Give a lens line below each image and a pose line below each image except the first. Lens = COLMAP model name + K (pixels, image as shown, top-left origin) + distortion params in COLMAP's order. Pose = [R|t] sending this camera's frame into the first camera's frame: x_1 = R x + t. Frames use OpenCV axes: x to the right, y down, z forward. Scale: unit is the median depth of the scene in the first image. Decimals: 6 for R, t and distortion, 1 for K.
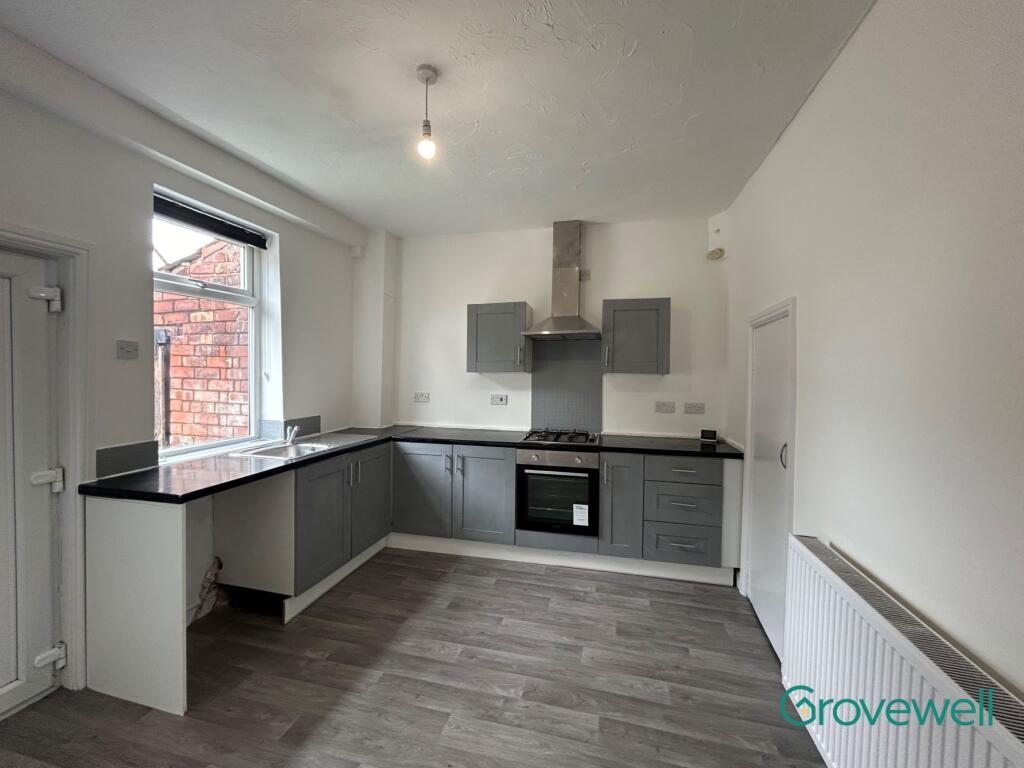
lens RADIAL K [[415.5, 0, 512.6], [0, 415.5, 383.2], [0, 0, 1]] dist [-0.002540, 0.000273]
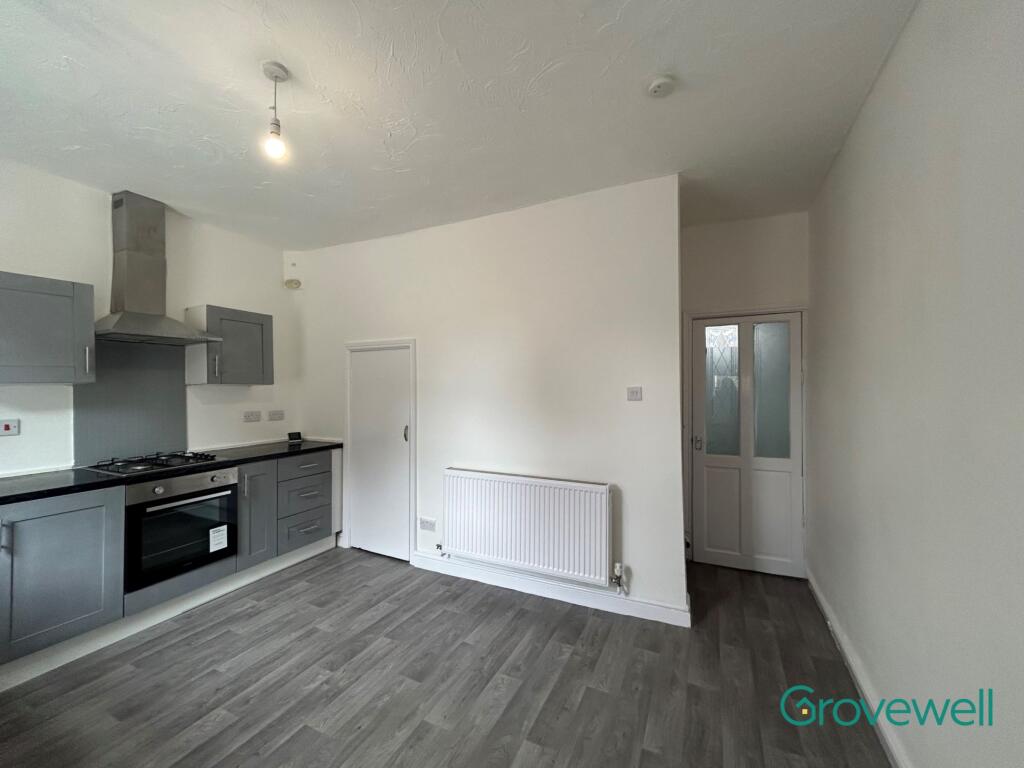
lens RADIAL K [[415.5, 0, 512.6], [0, 415.5, 383.2], [0, 0, 1]] dist [-0.002540, 0.000273]
pose [[0.195236, 0.000447, 0.980756, -0.614522], [0.028674, 0.999570, -0.006164, -0.001364], [-0.980337, 0.029325, 0.195139, 0.175802]]
